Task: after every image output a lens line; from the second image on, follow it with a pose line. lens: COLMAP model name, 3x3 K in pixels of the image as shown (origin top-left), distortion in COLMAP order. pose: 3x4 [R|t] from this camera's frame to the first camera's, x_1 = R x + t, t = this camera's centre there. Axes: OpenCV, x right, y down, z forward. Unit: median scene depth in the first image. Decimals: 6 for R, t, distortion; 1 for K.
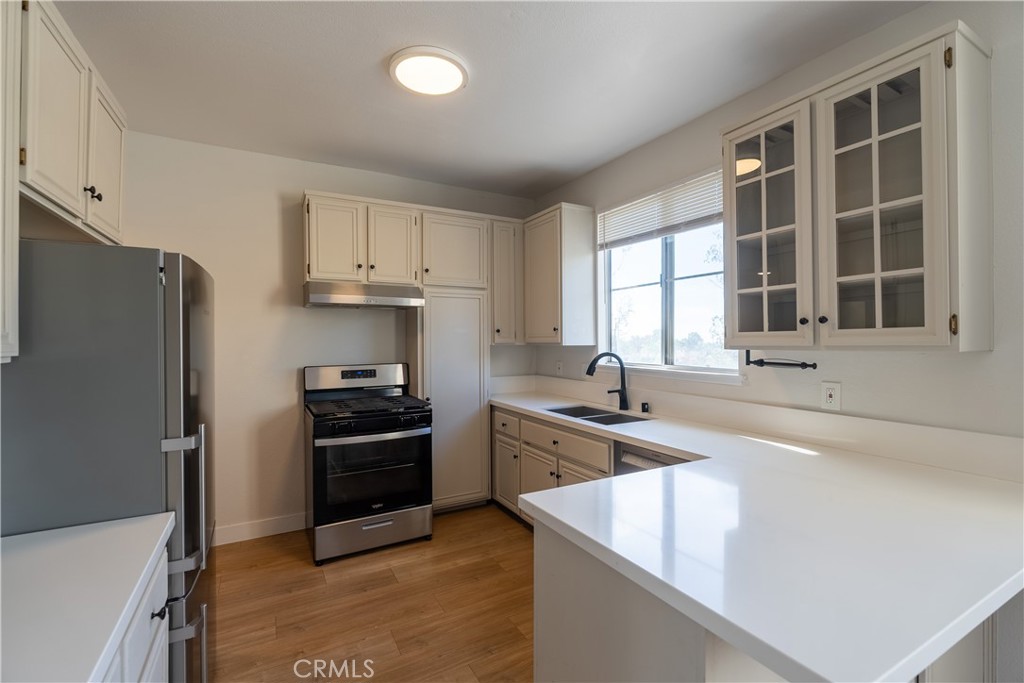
lens RADIAL K [[454.3, 0, 513.7], [0, 454.3, 336.3], [0, 0, 1]] dist [0.003245, 0.000325]
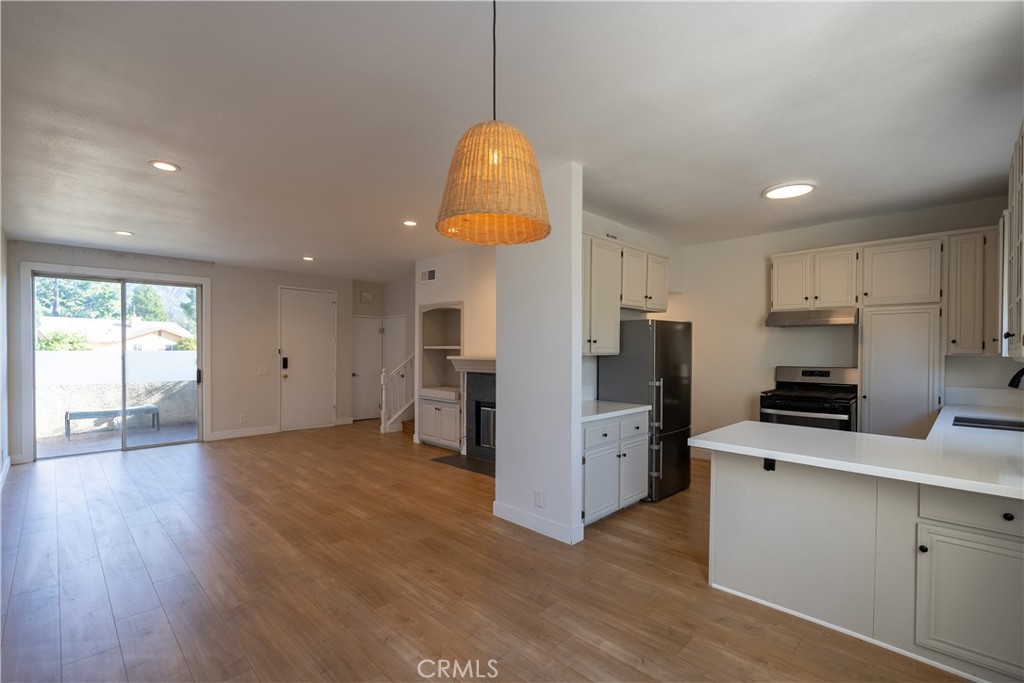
lens RADIAL K [[454.3, 0, 512.3], [0, 454.3, 348.2], [0, 0, 1]] dist [0.003245, 0.000325]
pose [[0.274308, 0.003312, -0.961636, 0.750234], [-0.003783, 0.999990, 0.002365, 0.004886], [0.961635, 0.002989, 0.274318, -0.280783]]
